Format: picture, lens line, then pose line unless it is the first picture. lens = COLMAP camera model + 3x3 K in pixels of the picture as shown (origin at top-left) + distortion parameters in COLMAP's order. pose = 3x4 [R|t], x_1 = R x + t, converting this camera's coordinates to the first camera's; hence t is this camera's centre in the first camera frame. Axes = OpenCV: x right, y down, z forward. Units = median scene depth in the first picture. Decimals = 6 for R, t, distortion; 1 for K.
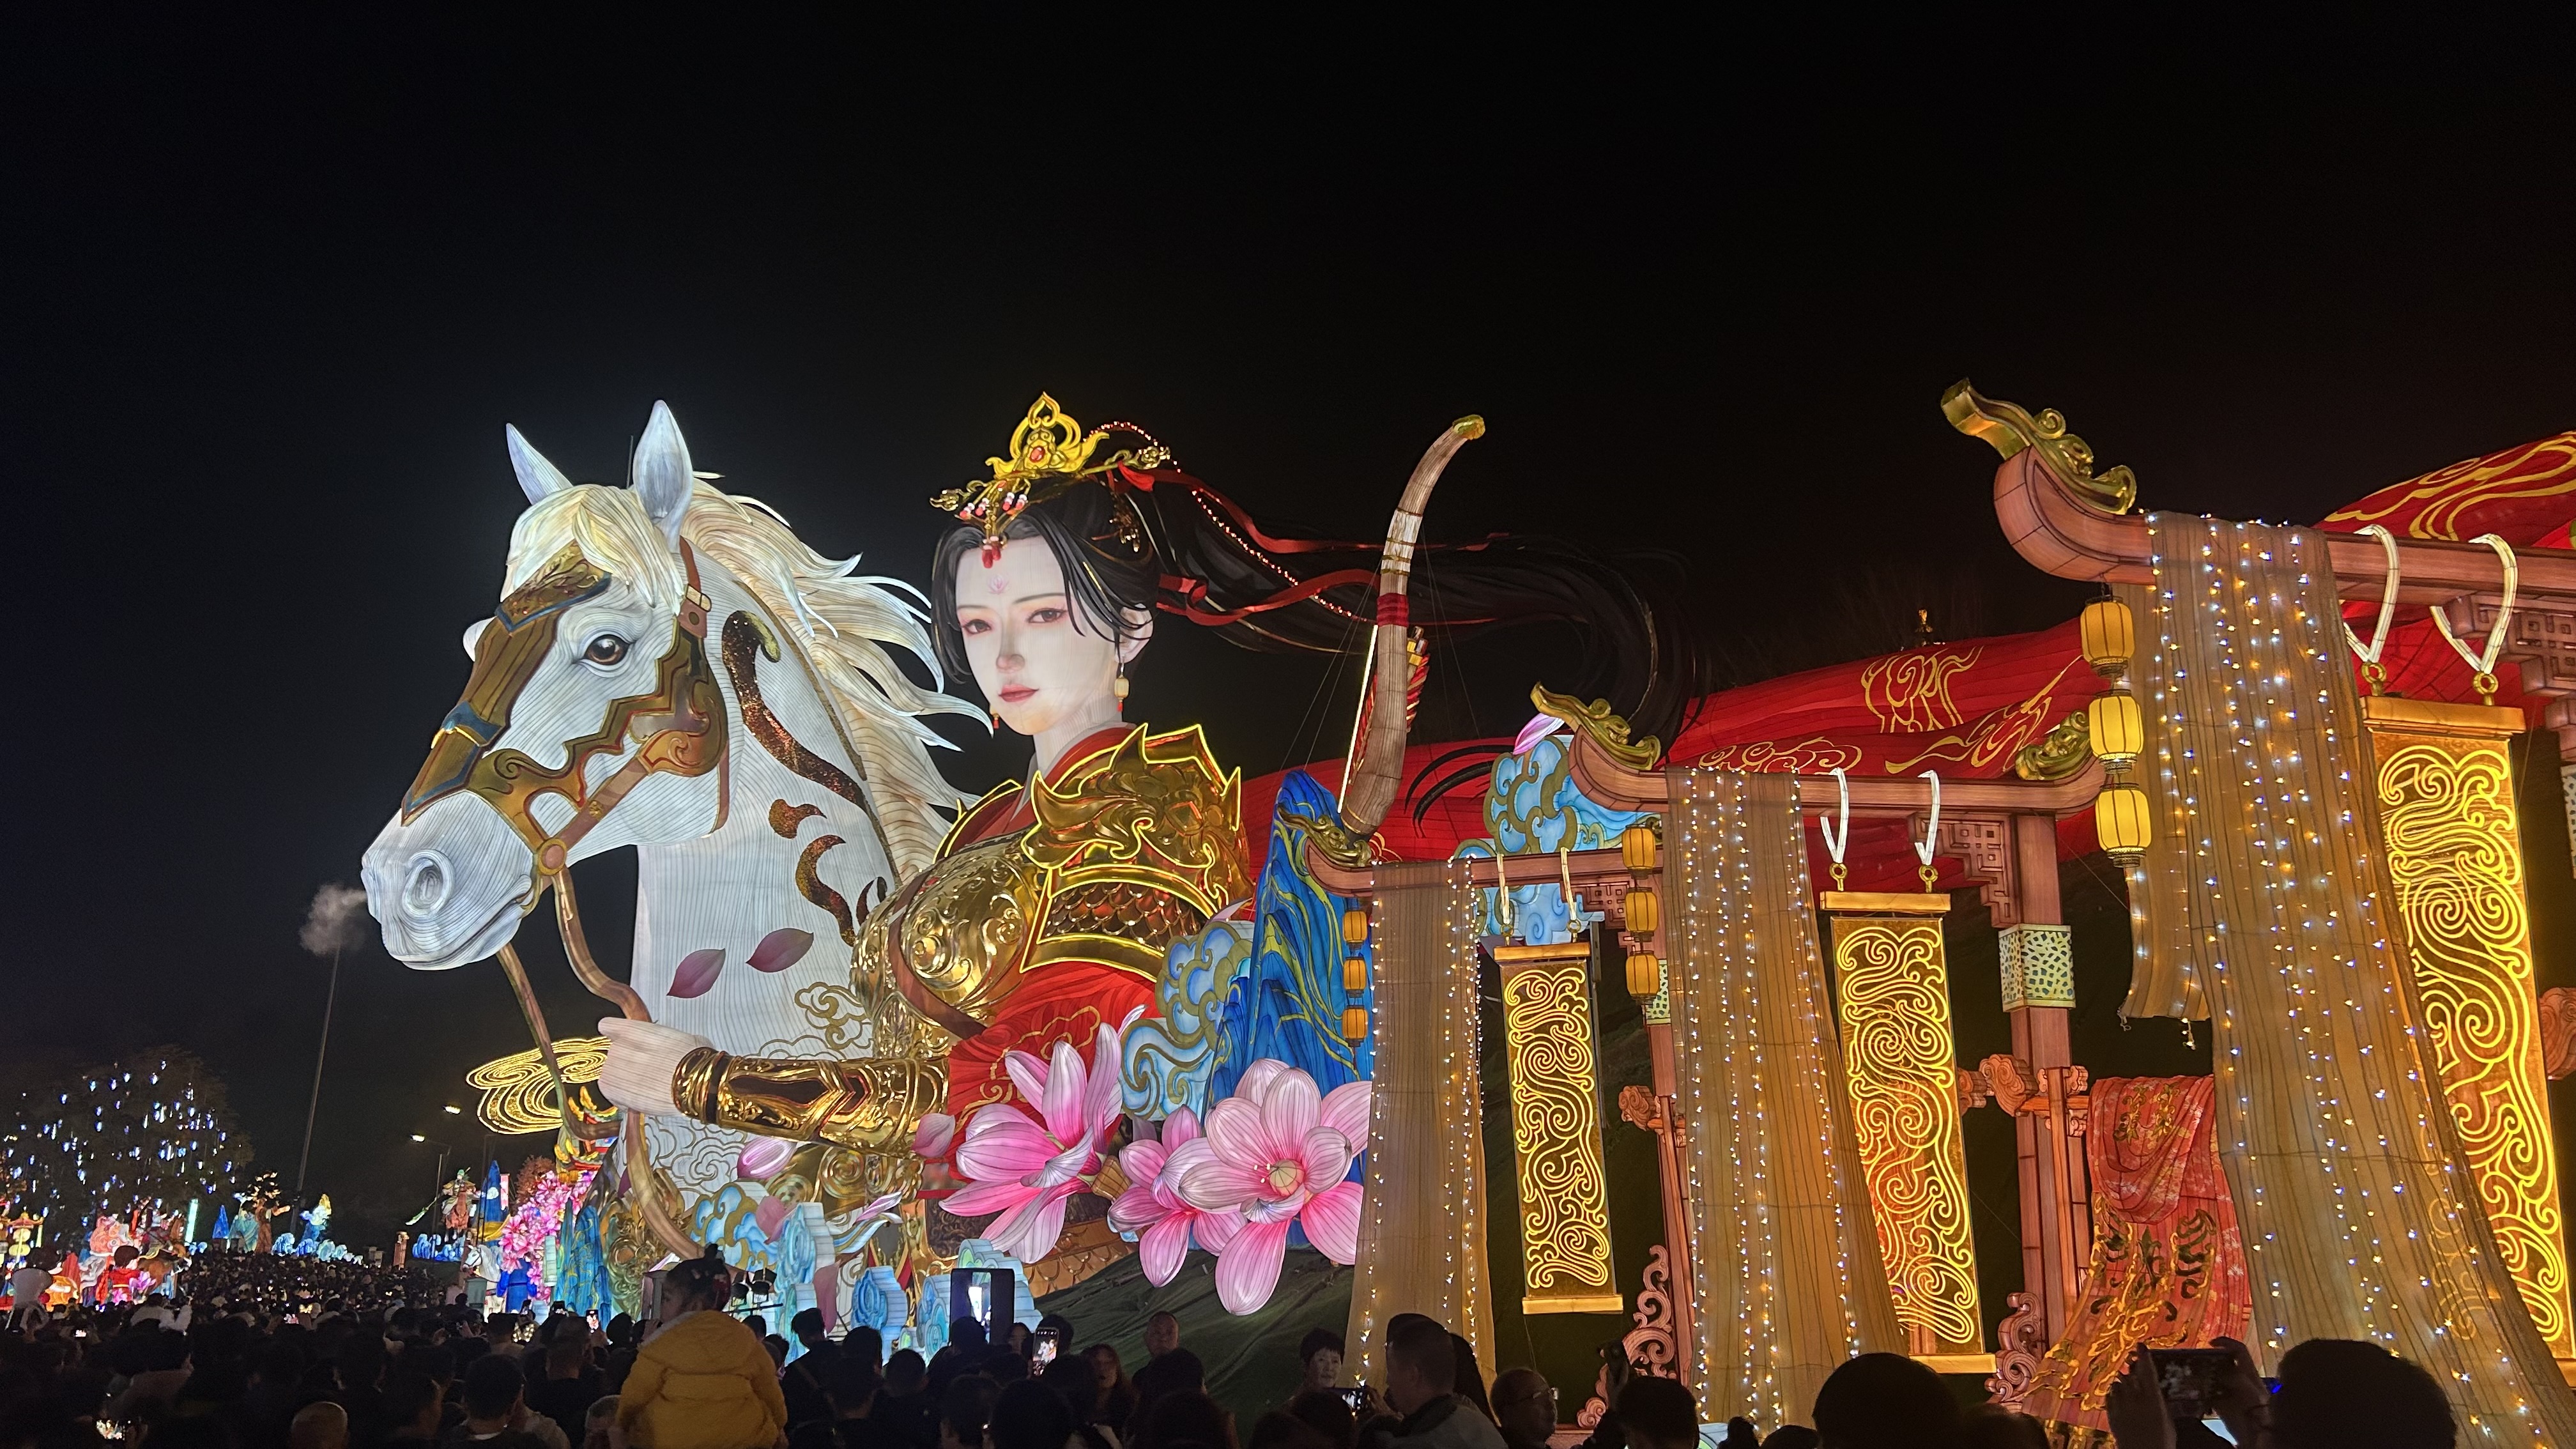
lens RADIAL K [[1947.7, 0, 1288.0], [0, 1947.7, 724.5], [0, 0, 1]] dist [0.104603, -0.201653]
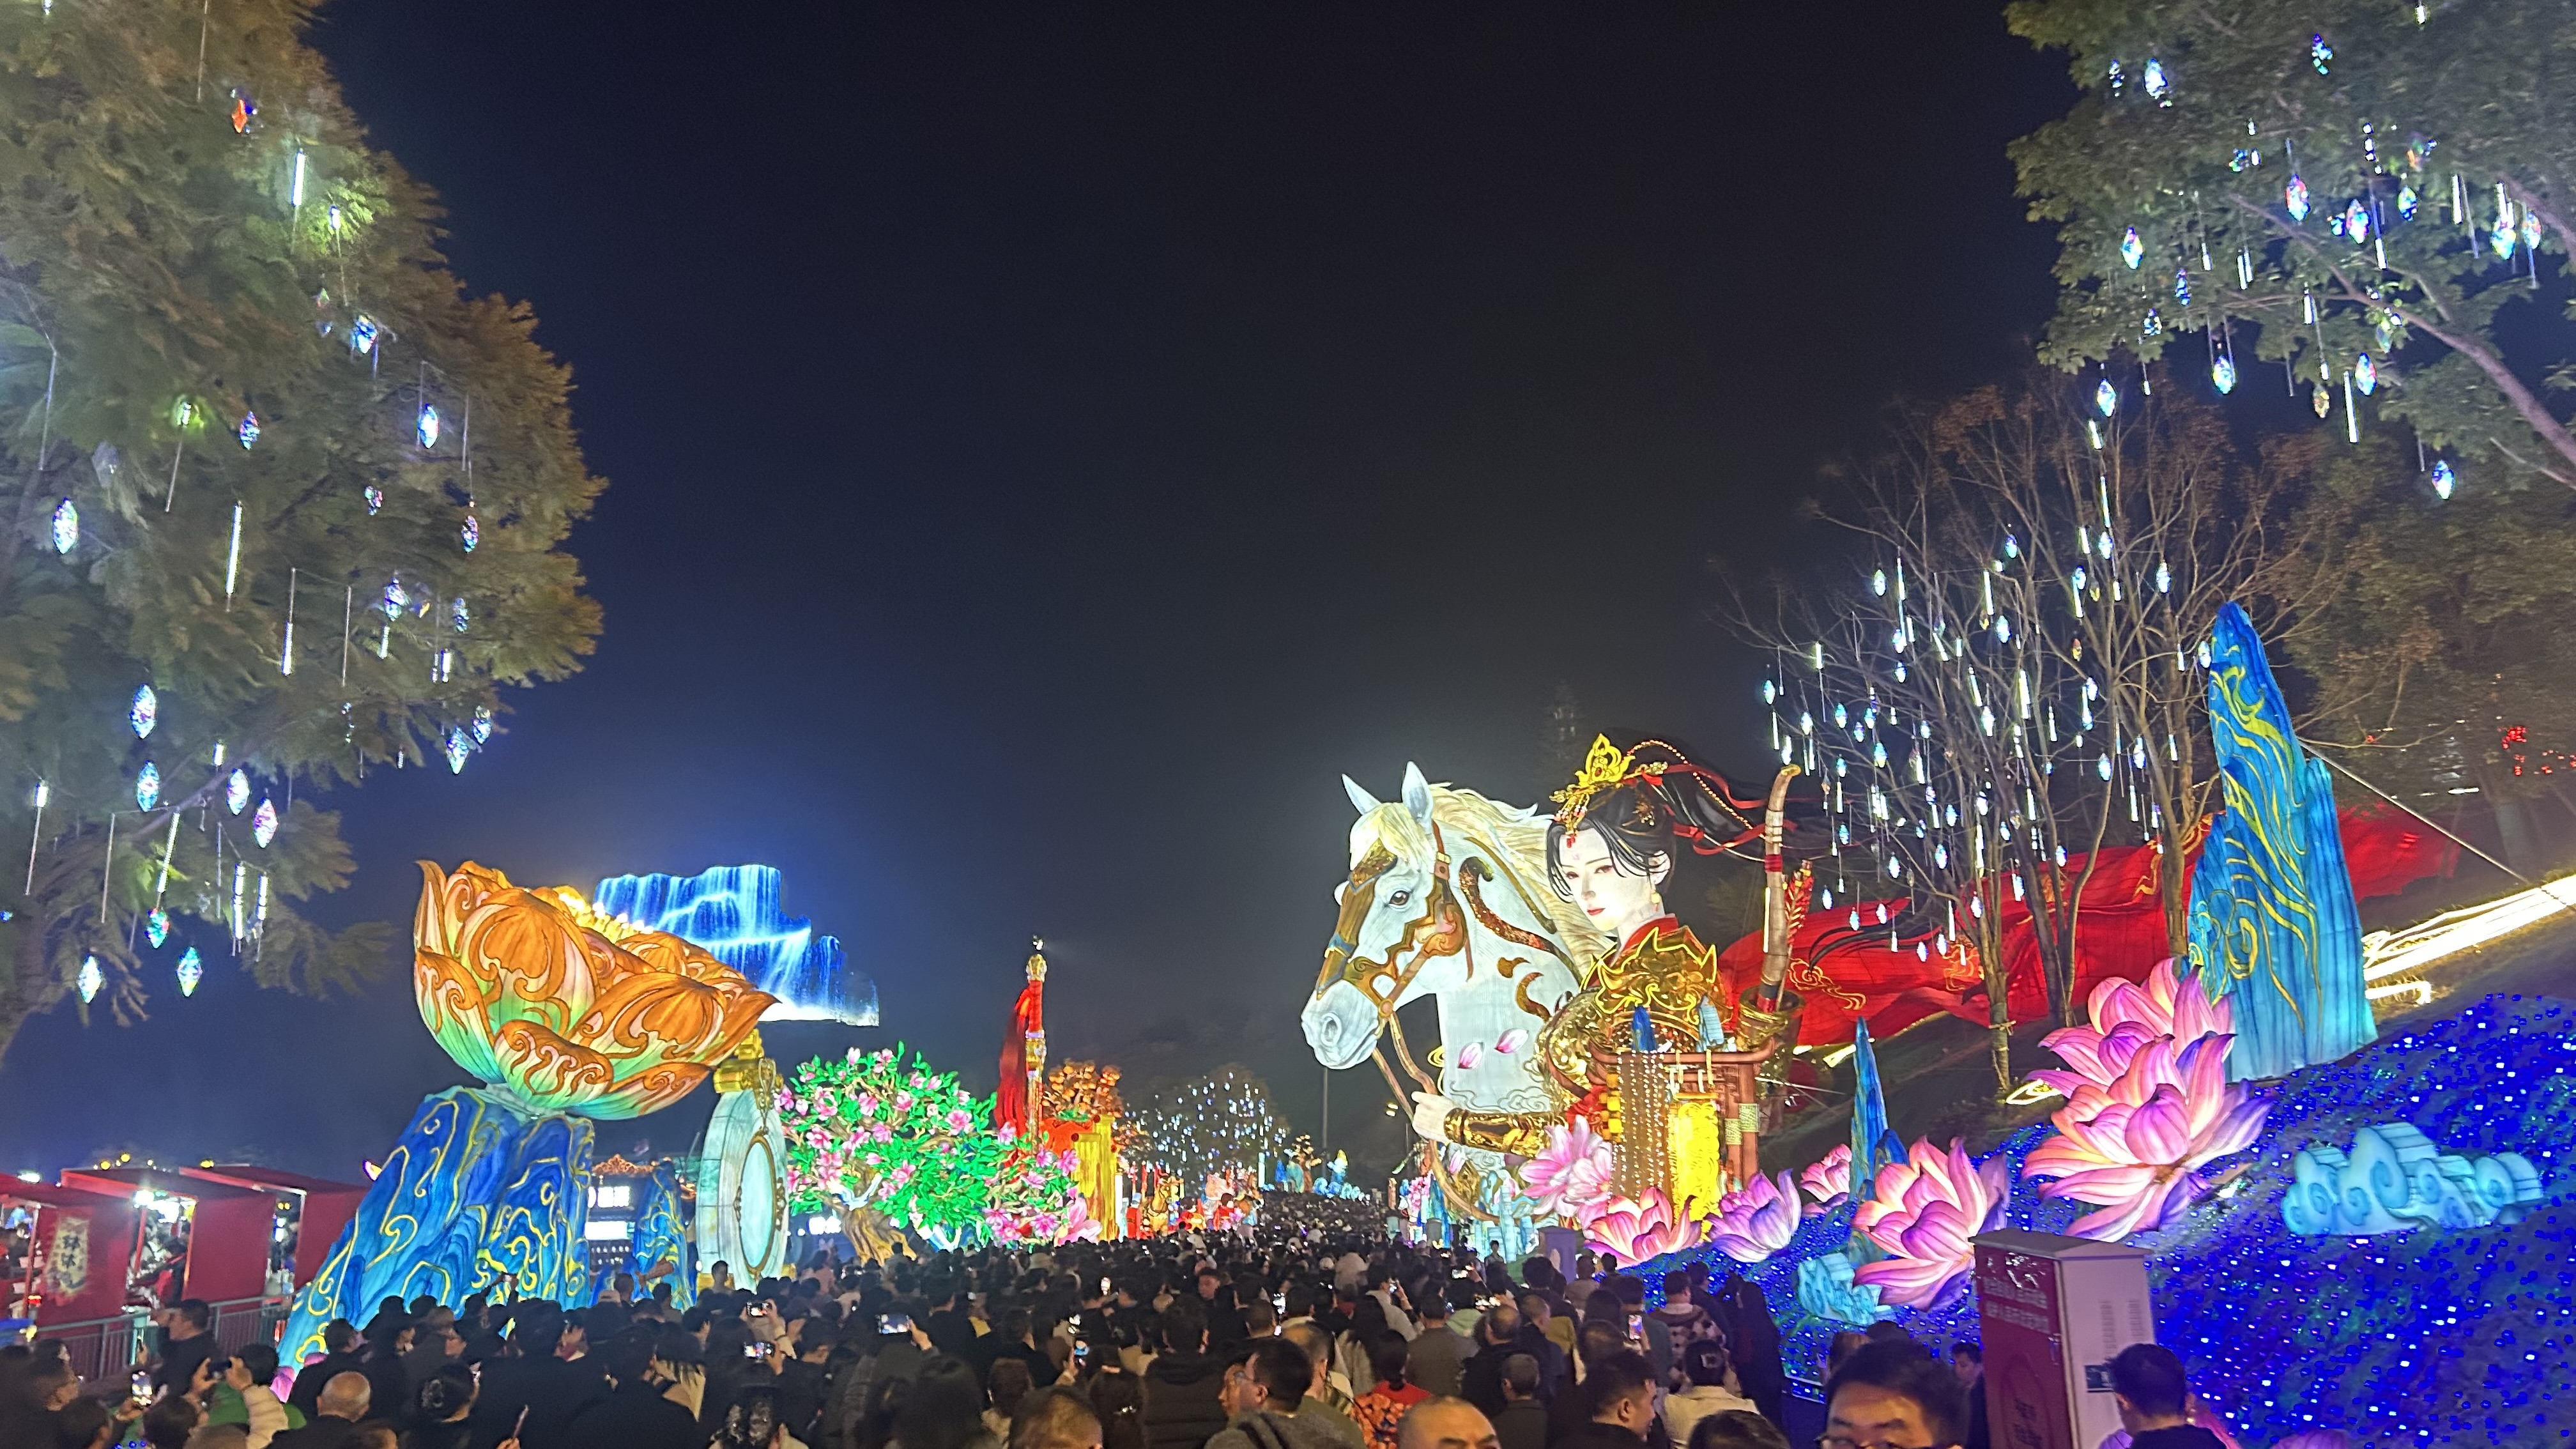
lens RADIAL K [[1951.2, 0, 1321.7], [0, 1951.2, 679.4], [0, 0, 1]] dist [0.164185, -0.532325]
pose [[0.892433, -0.122459, -0.434244, 0.474931], [0.129100, 0.991528, -0.014296, -0.244358], [0.432316, -0.043303, 0.900682, -0.810866]]
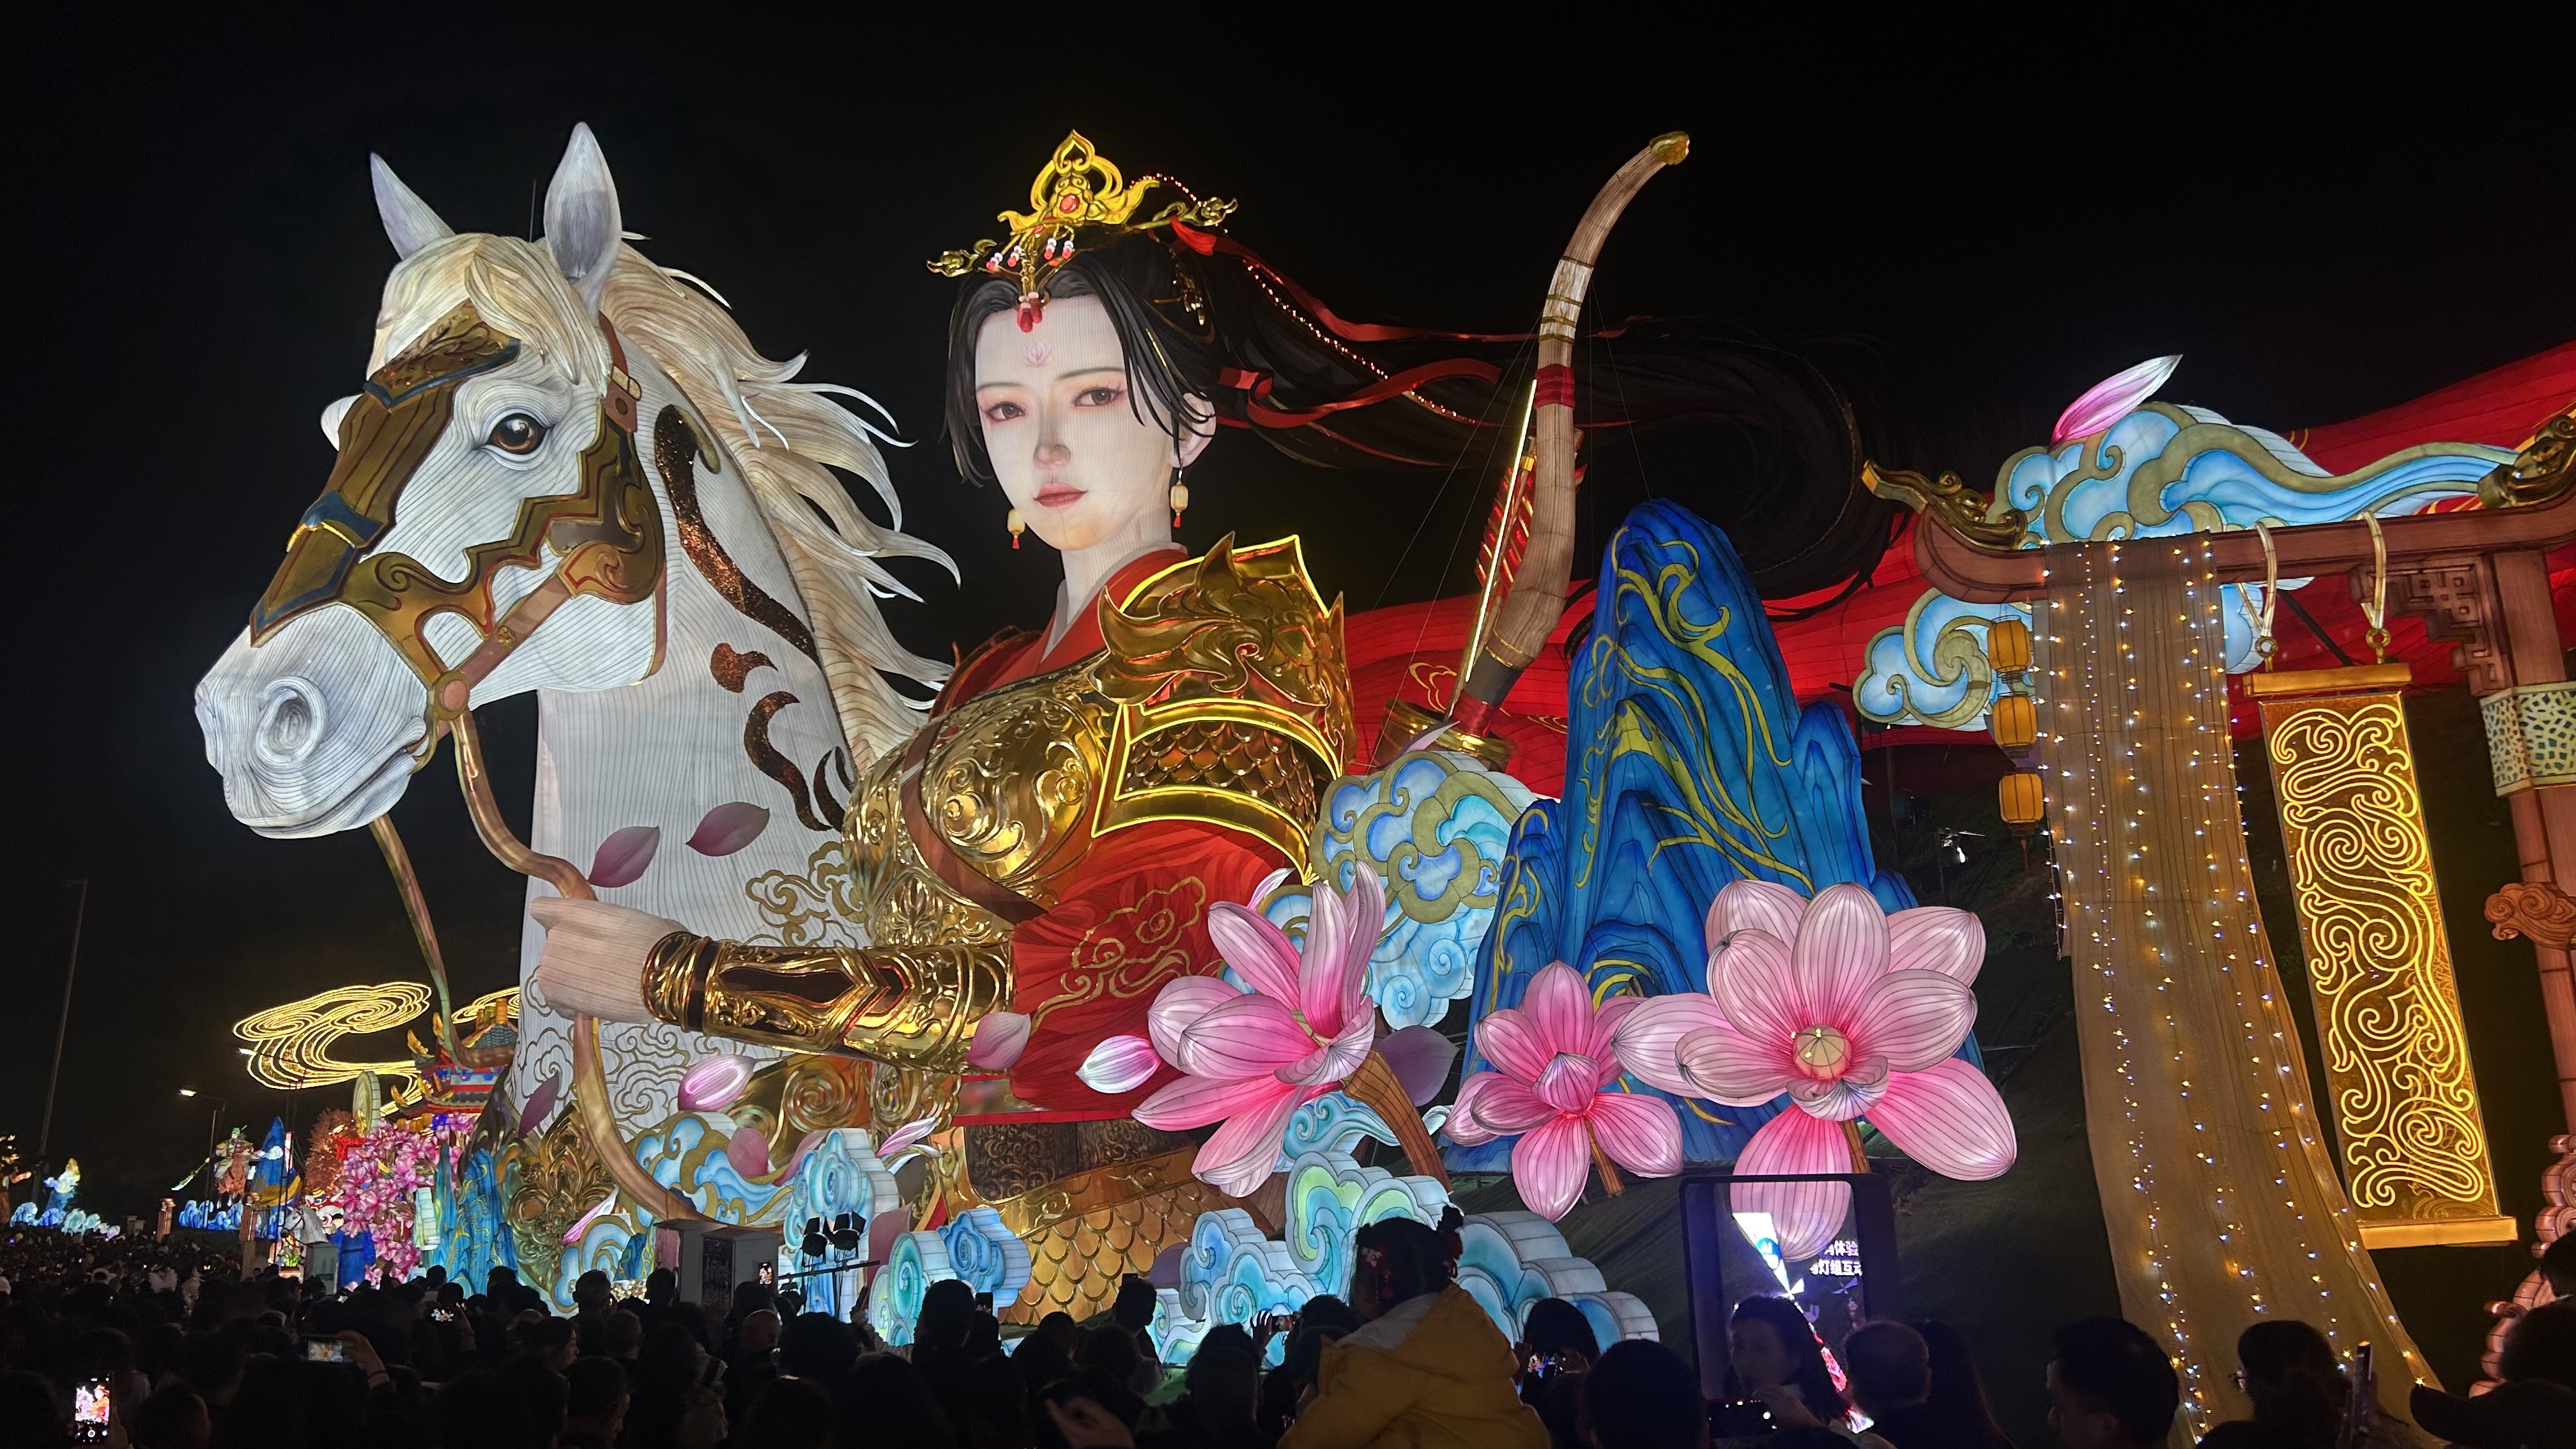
lens RADIAL K [[1951.4, 0, 1281.2], [0, 1951.4, 729.8], [0, 0, 1]] dist [0.056383, -0.069058]
pose [[0.994395, 0.006186, 0.105544, -0.132225], [-0.008798, 0.999666, 0.024302, 0.059037], [-0.105358, -0.025095, 0.994118, 0.200634]]
